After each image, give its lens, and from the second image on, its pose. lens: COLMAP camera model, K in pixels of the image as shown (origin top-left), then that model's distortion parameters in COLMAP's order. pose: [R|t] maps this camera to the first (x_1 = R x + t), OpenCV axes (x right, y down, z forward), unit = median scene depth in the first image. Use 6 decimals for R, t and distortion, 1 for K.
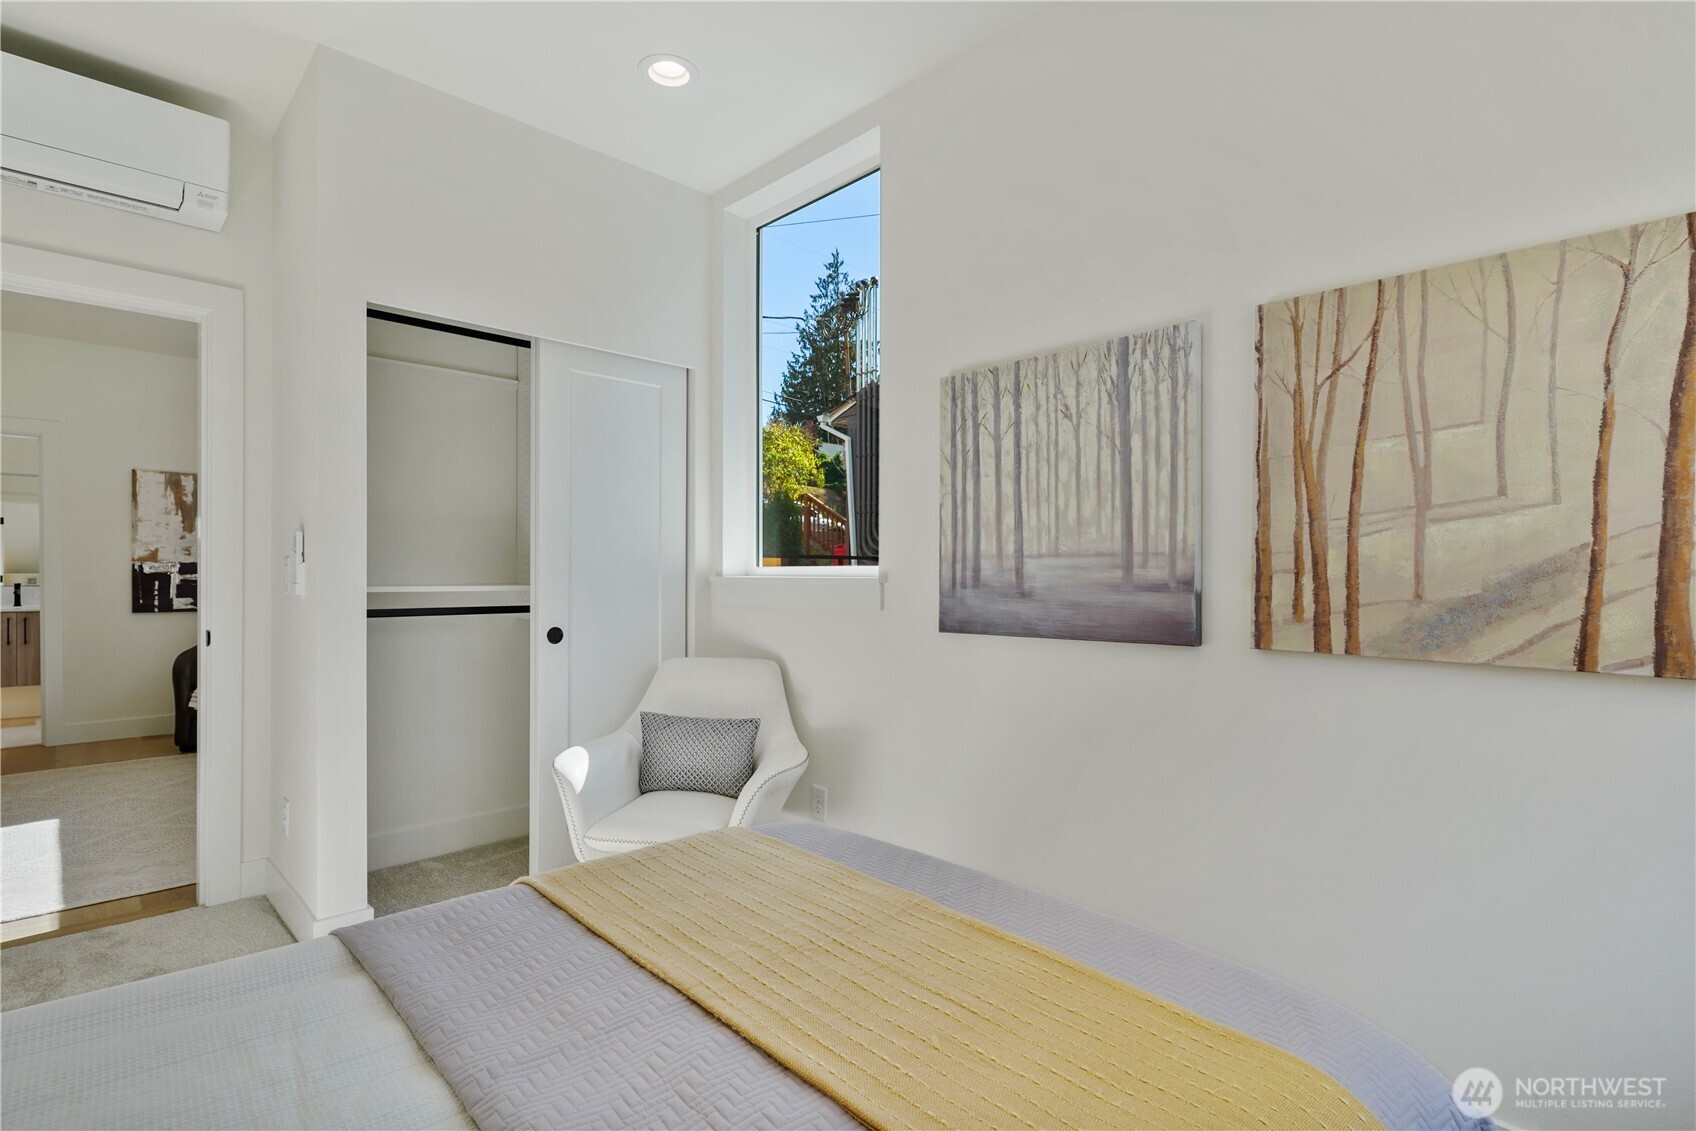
lens RADIAL K [[828.9, 0, 846.0], [0, 828.9, 576.5], [0, 0, 1]] dist [0.005414, -0.002616]
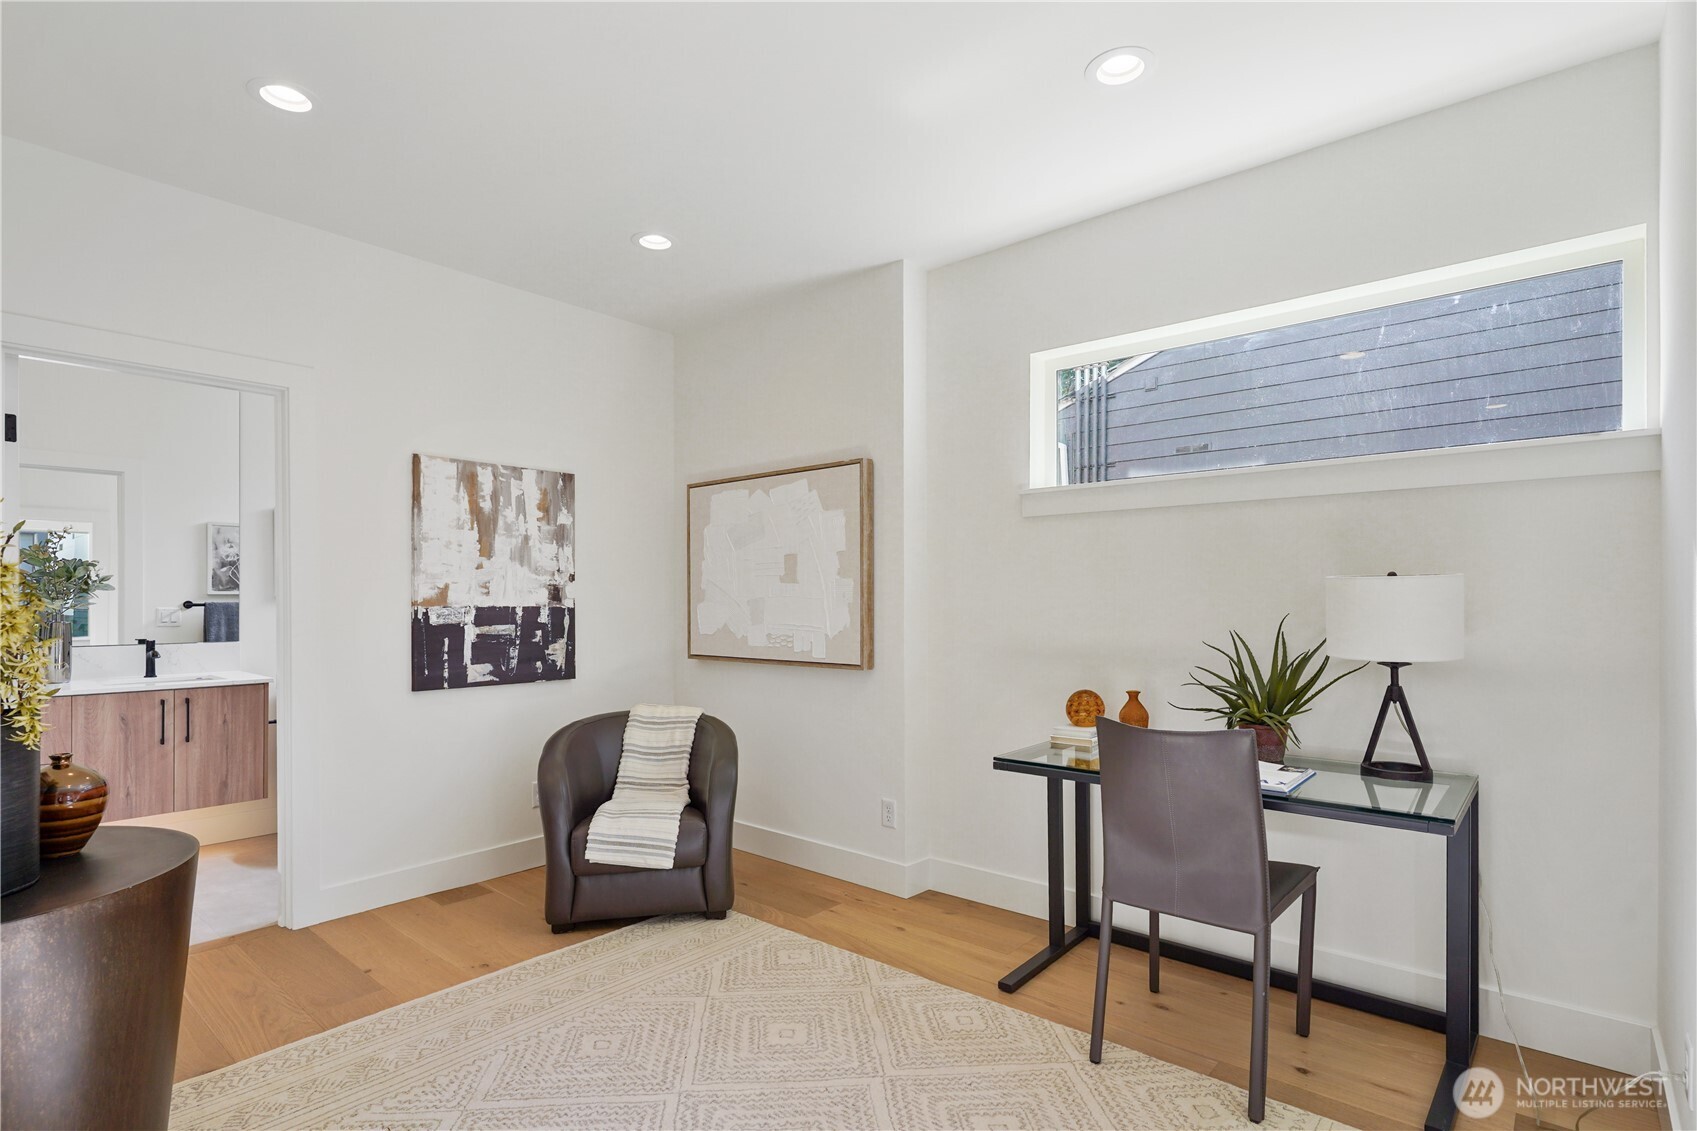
lens RADIAL K [[829.4, 0, 833.7], [0, 829.4, 595.7], [0, 0, 1]] dist [0.005414, -0.002616]
pose [[0.995629, -0.007653, 0.093082, -0.597999], [0.008878, 0.999879, -0.012746, -0.015018], [-0.092973, 0.013517, 0.995577, 0.362985]]
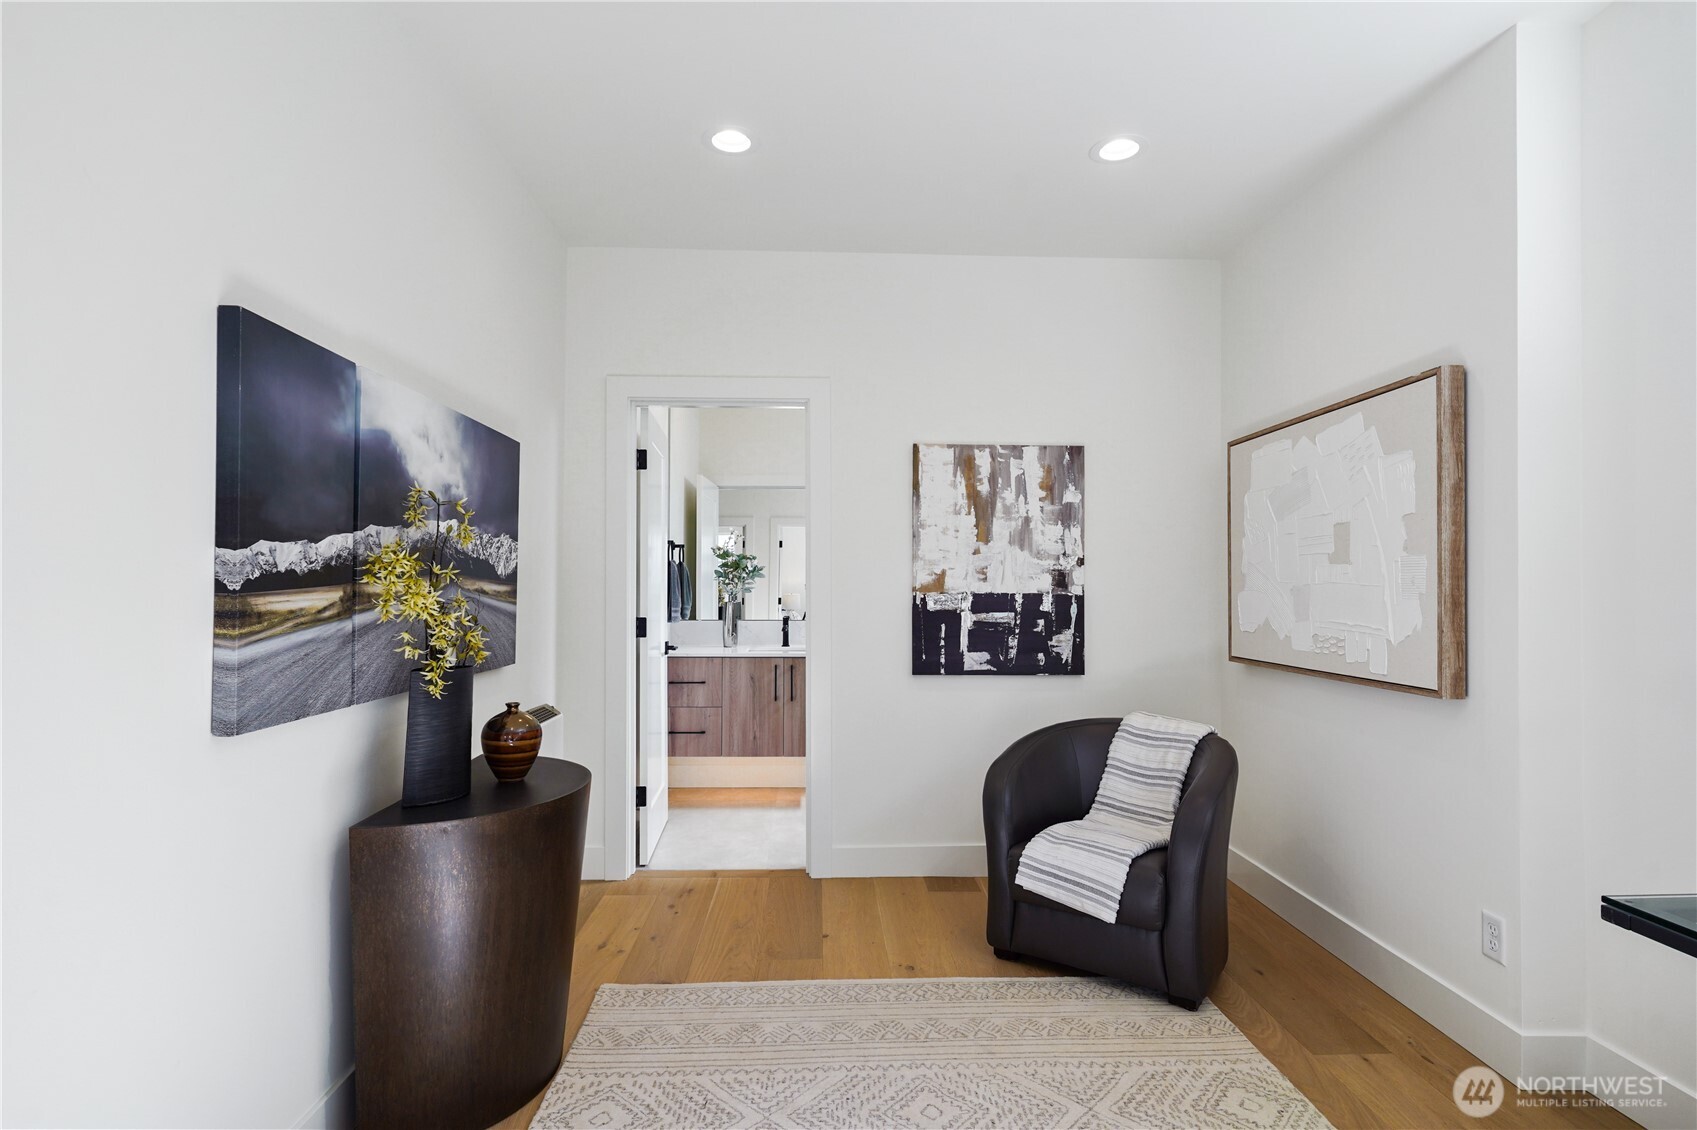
lens RADIAL K [[829.4, 0, 854.6], [0, 829.4, 577.2], [0, 0, 1]] dist [0.005414, -0.002616]
pose [[0.757106, -0.011219, -0.653195, -0.476315], [-0.003937, 0.999756, -0.021736, -0.015198], [0.653280, 0.019028, 0.756877, 0.491243]]
